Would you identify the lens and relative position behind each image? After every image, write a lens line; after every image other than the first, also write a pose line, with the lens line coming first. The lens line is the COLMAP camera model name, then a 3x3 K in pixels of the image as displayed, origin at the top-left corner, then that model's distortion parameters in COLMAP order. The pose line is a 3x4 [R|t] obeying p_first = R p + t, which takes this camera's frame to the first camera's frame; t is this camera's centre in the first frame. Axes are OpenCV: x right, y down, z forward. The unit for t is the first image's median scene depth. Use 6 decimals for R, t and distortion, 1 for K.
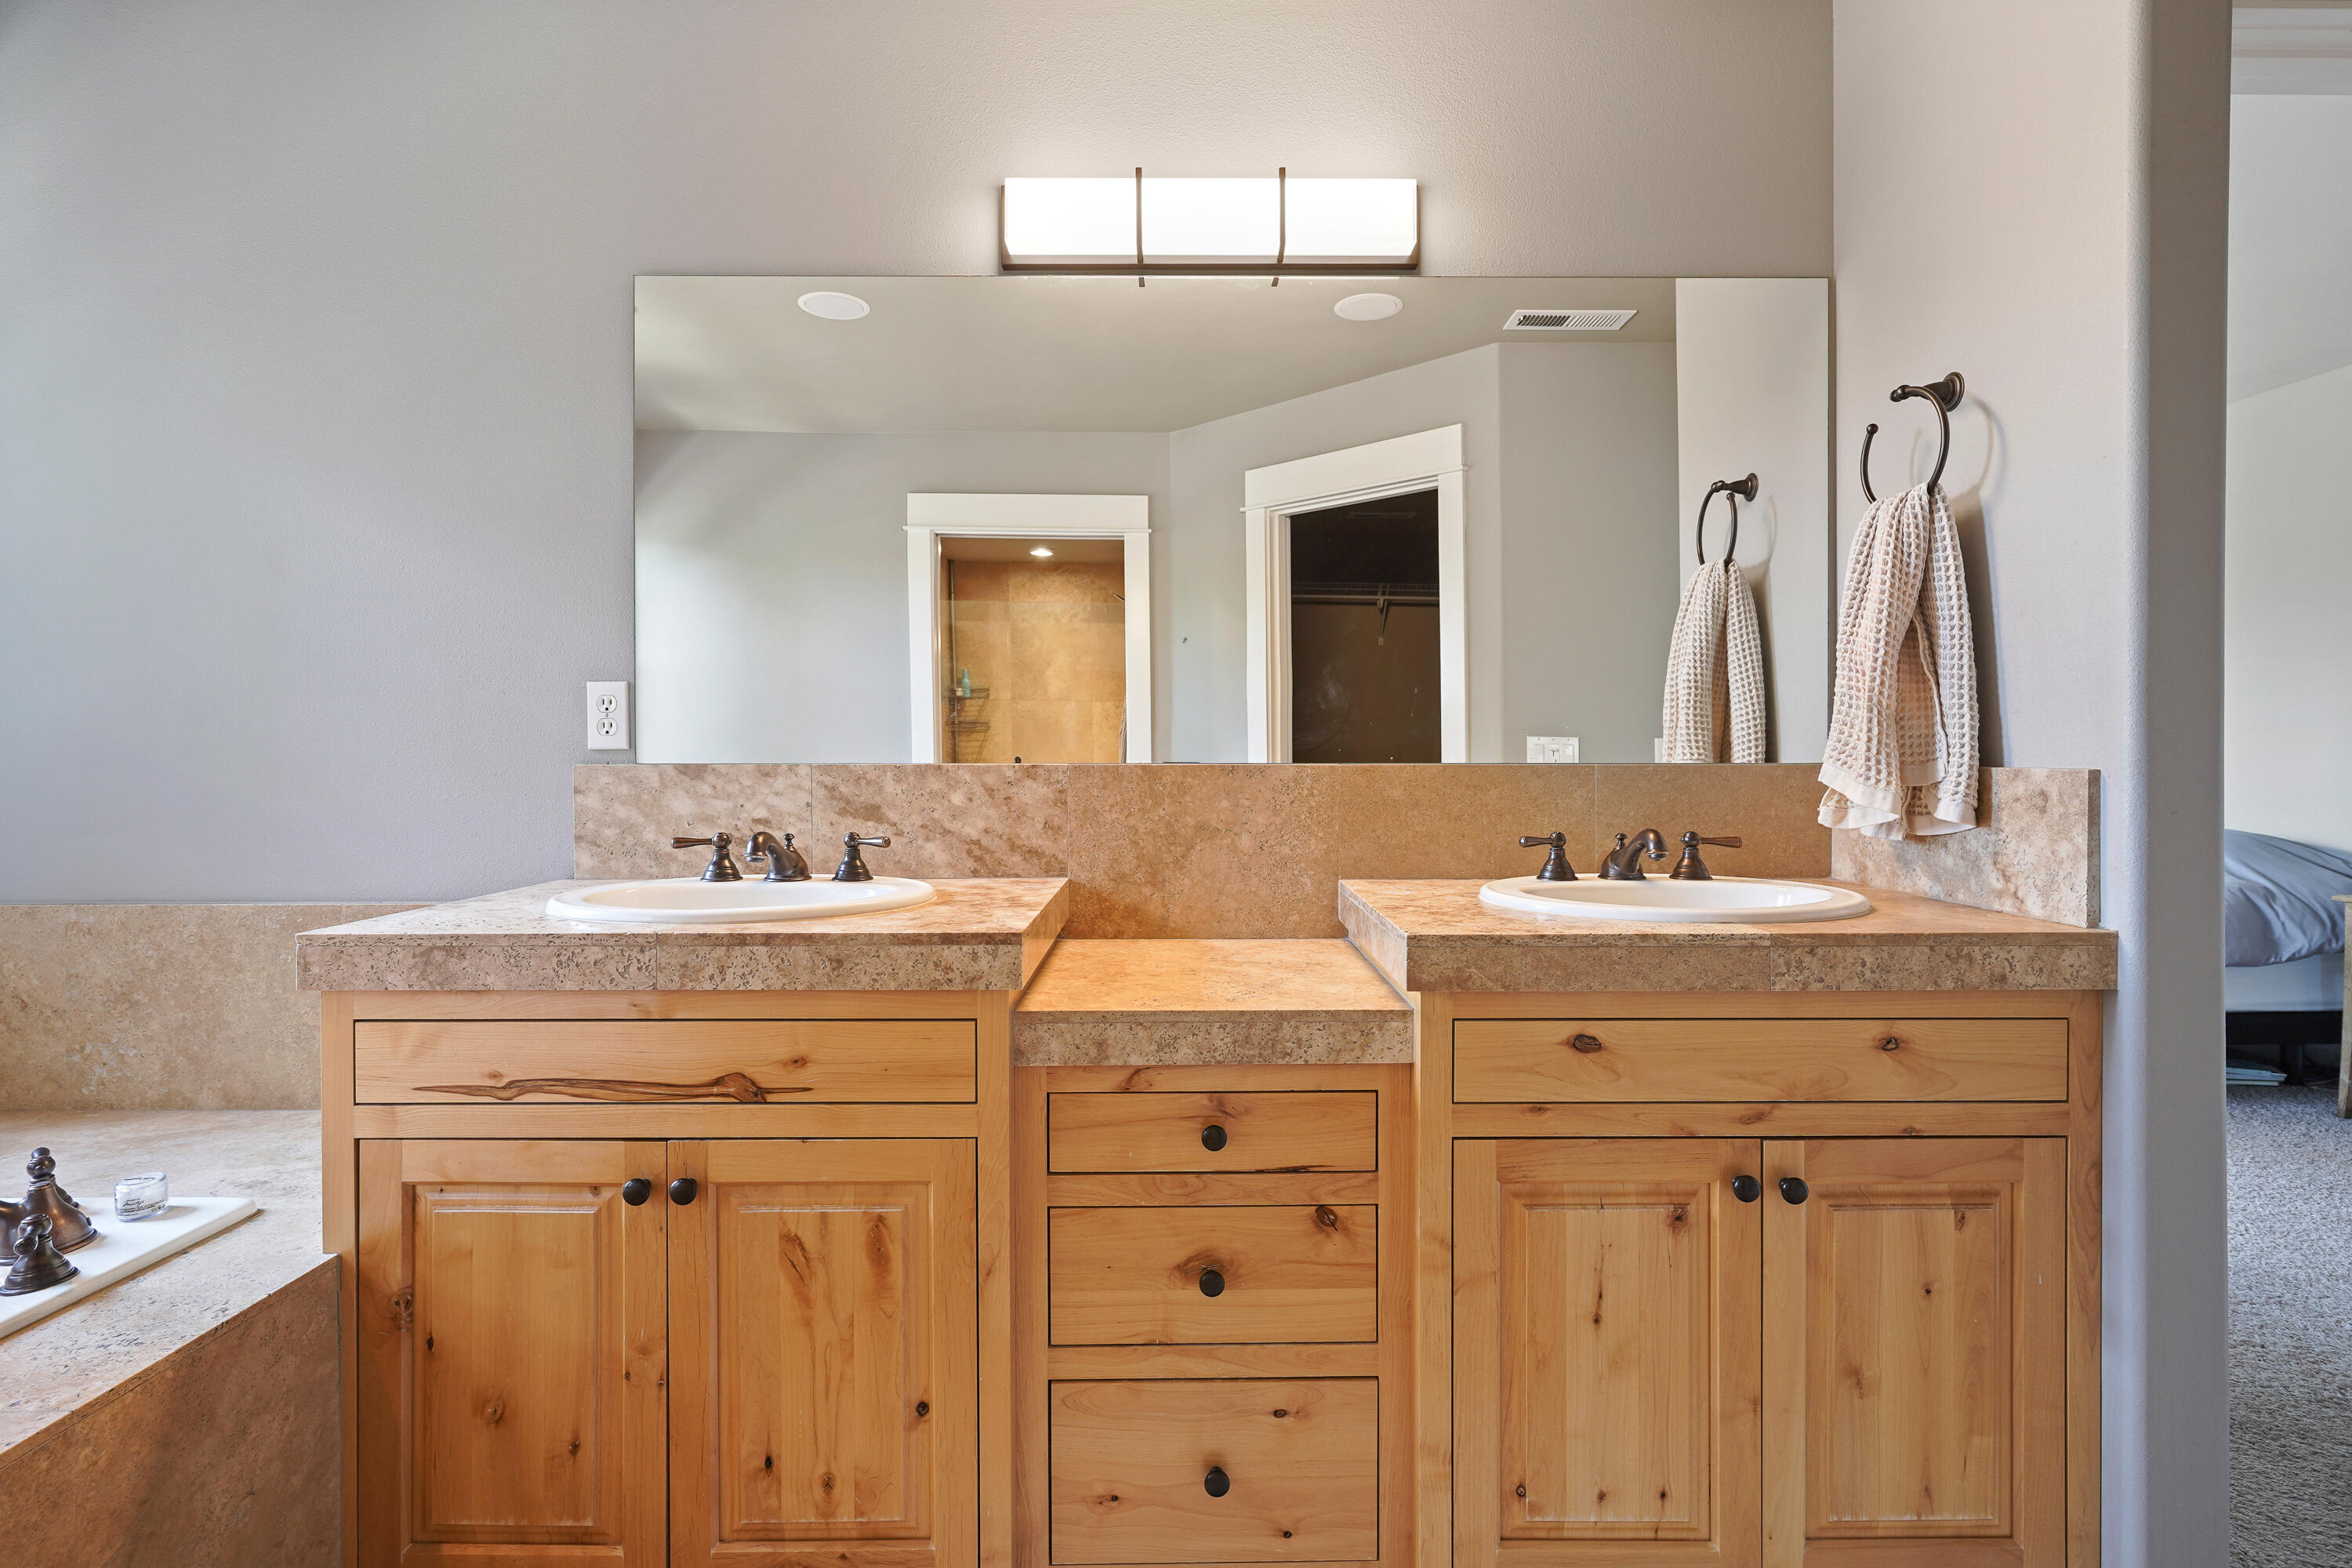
lens RADIAL K [[1148.4, 0, 1178.9], [0, 1148.4, 717.7], [0, 0, 1]] dist [-0.007951, -0.000050]
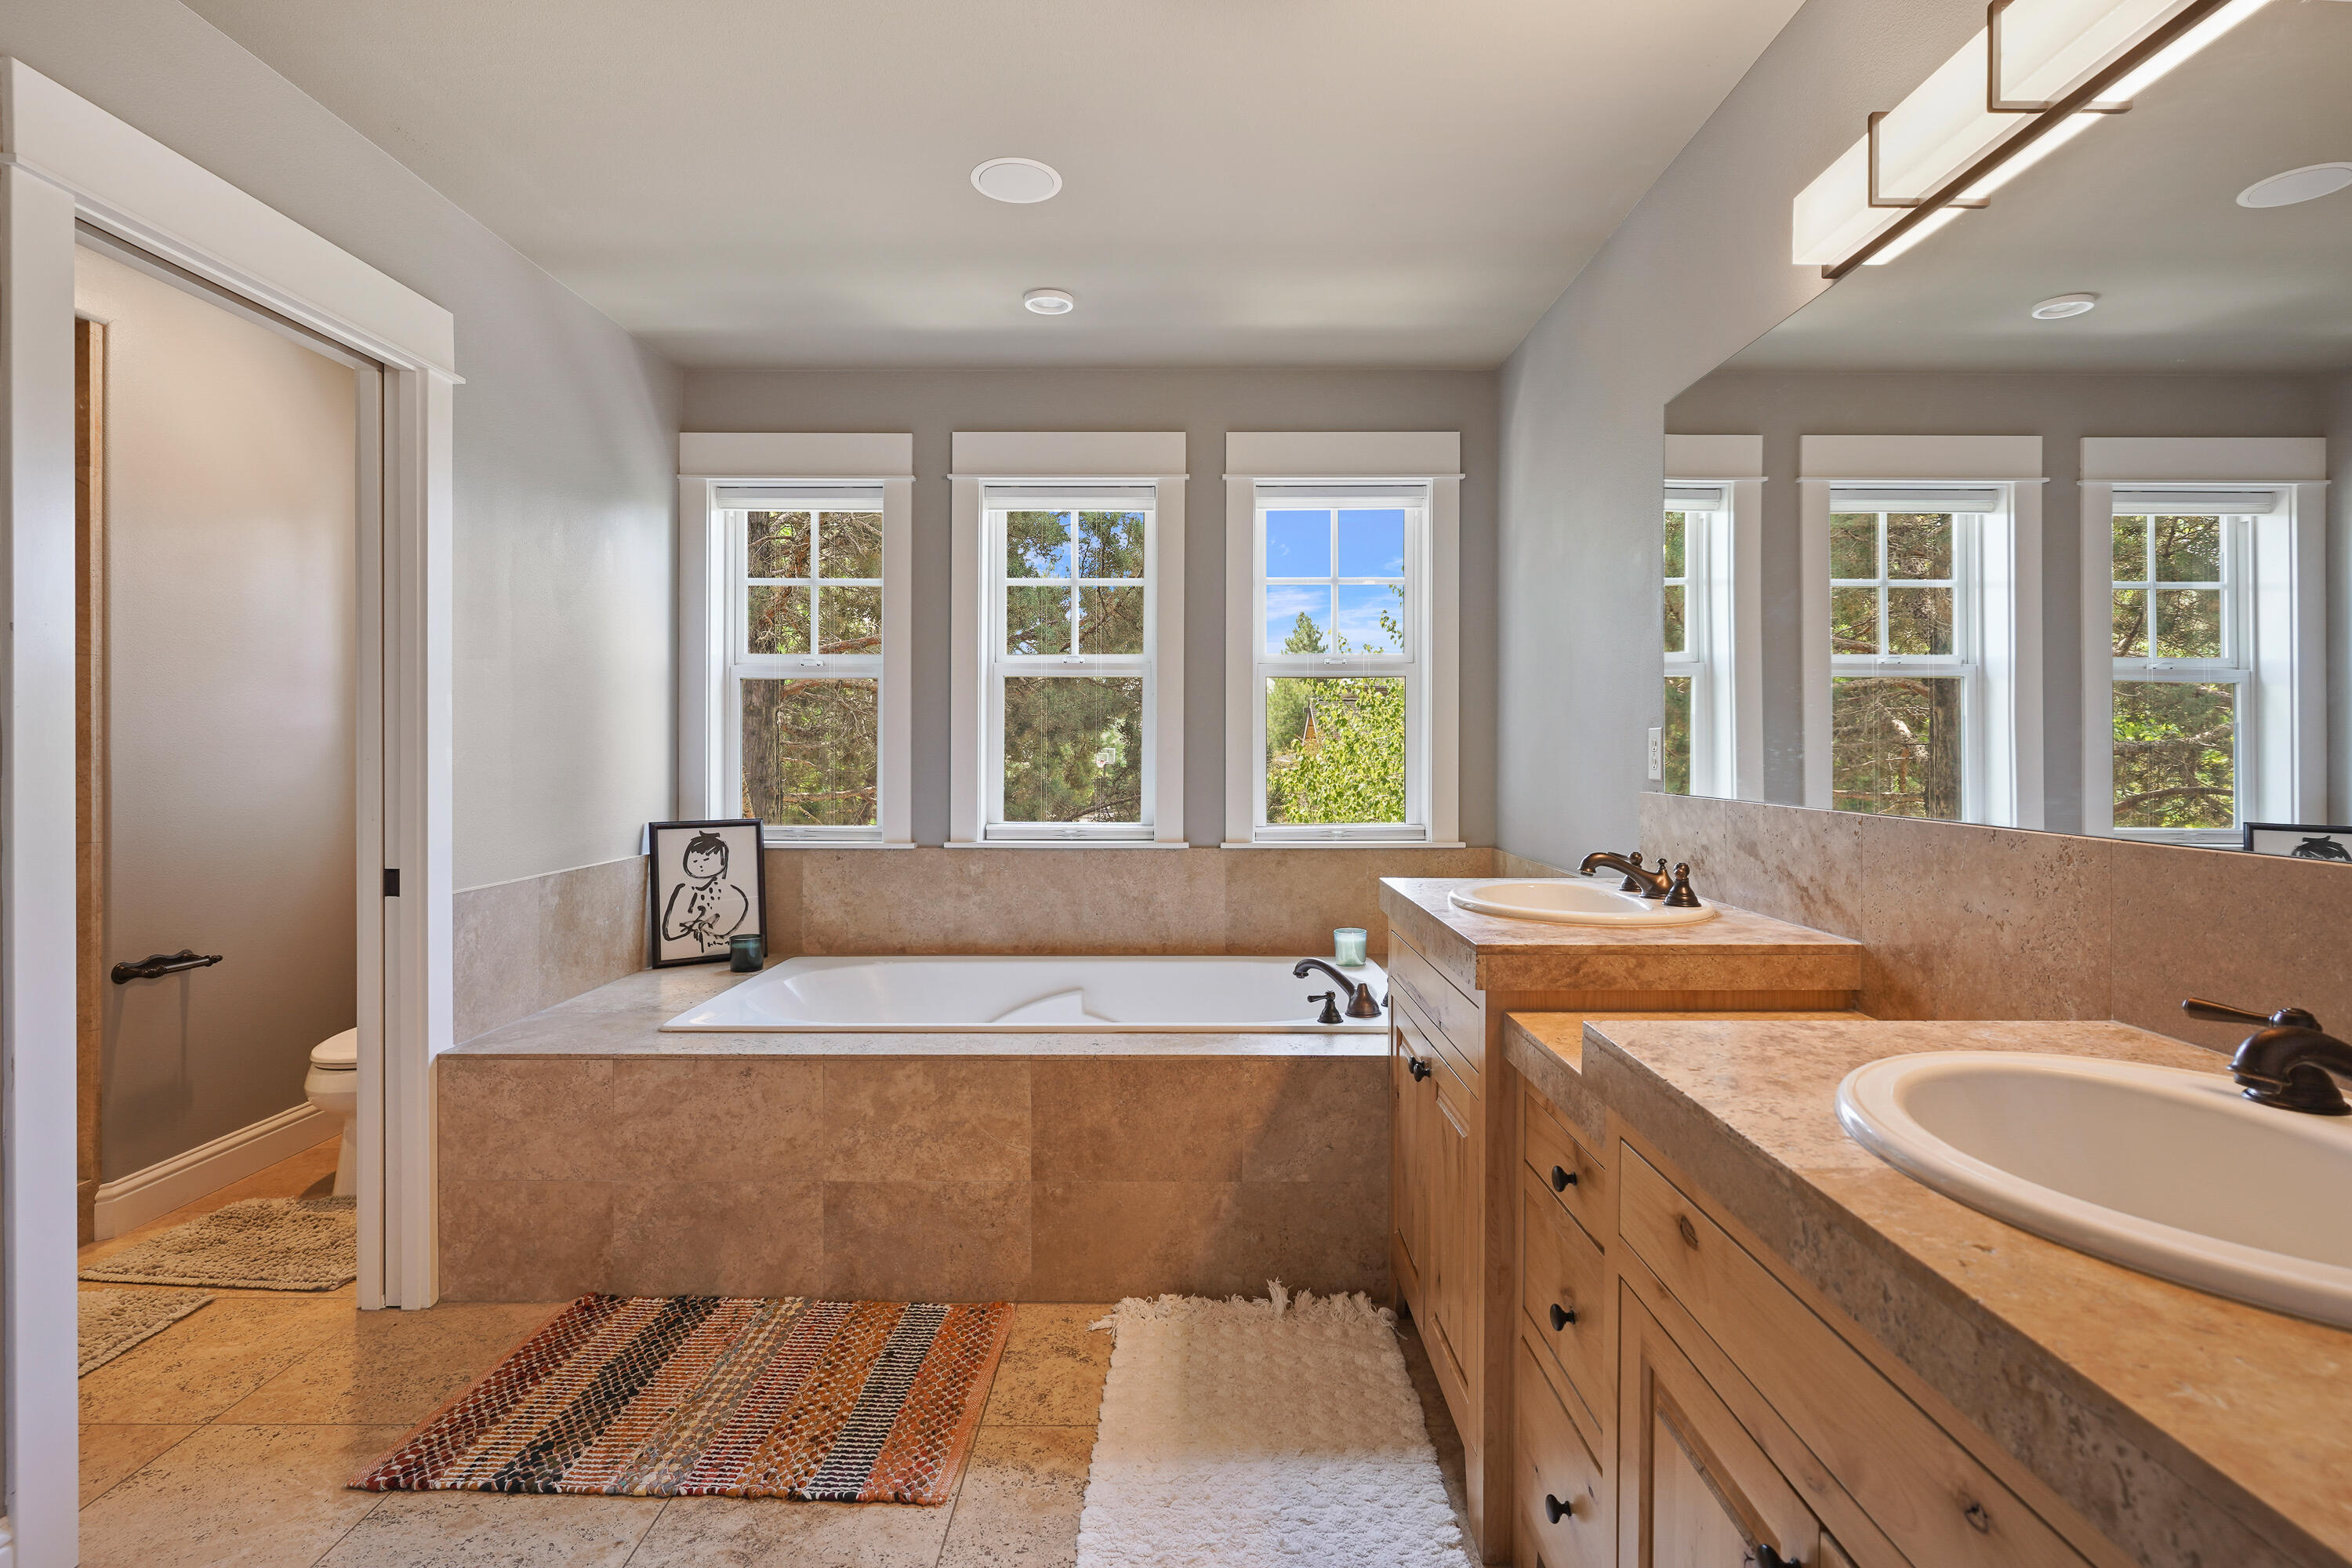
lens RADIAL K [[1148.4, 0, 1178.9], [0, 1148.4, 717.7], [0, 0, 1]] dist [-0.007951, -0.000050]
pose [[-0.015565, -0.022506, -0.999626, 1.115448], [0.029131, 0.999312, -0.022952, -0.039733], [0.999454, -0.029477, -0.014899, 0.699230]]
